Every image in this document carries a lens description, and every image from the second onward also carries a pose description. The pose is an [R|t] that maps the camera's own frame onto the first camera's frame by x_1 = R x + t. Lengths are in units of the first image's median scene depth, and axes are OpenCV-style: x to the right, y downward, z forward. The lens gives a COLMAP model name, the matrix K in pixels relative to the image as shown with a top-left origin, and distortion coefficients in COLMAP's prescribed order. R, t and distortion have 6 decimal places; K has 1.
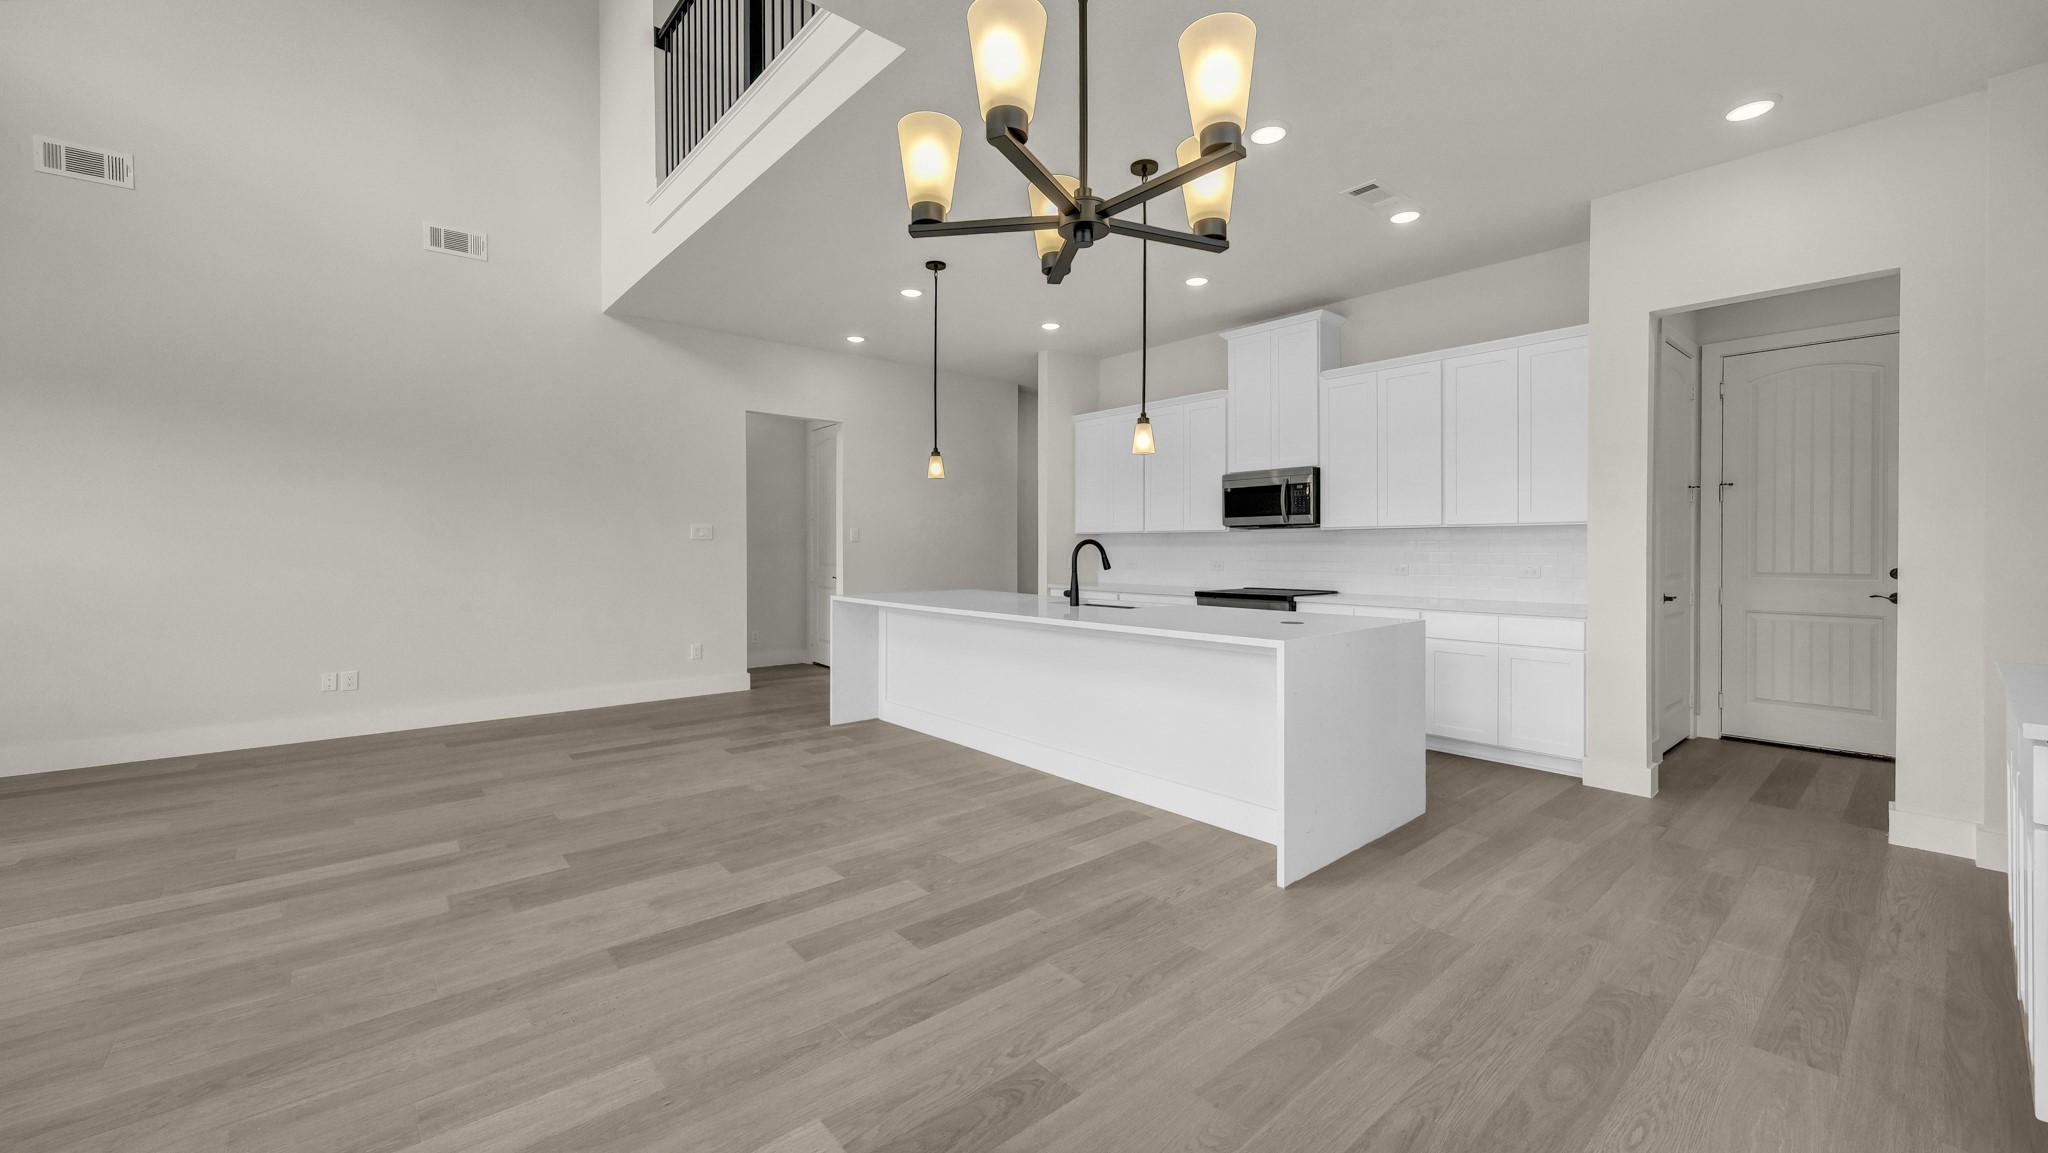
lens RADIAL K [[783.4, 0, 1017.5], [0, 783.4, 554.3], [0, 0, 1]] dist [-0.000990, 0.002594]
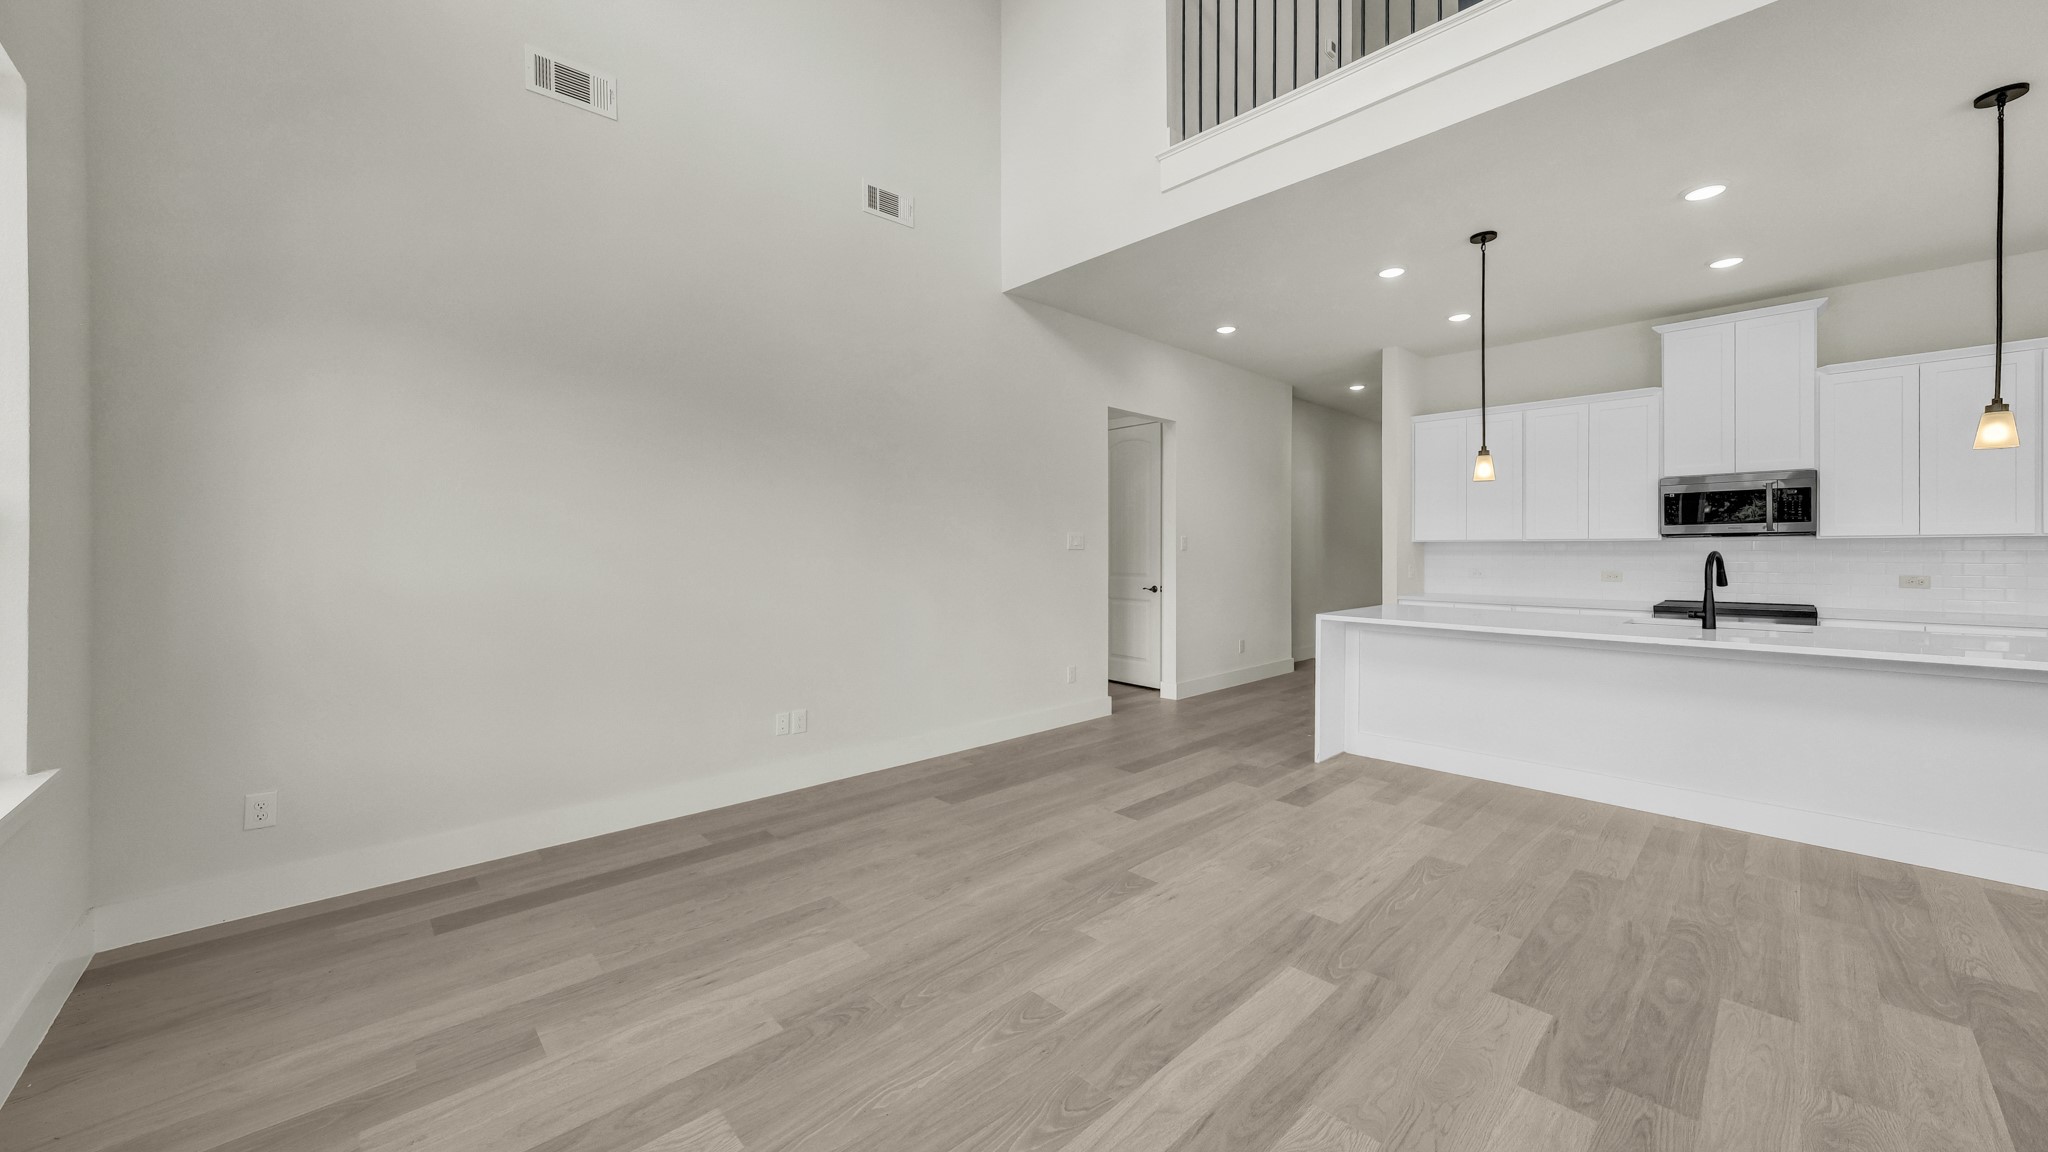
lens RADIAL K [[734.1, 0, 1021.4], [0, 734.1, 551.8], [0, 0, 1]] dist [-0.004463, 0.002496]
pose [[0.998994, -0.002513, 0.044770, -0.708387], [0.002785, 0.999978, -0.006011, -0.015743], [-0.044754, 0.006130, 0.998979, 0.225150]]
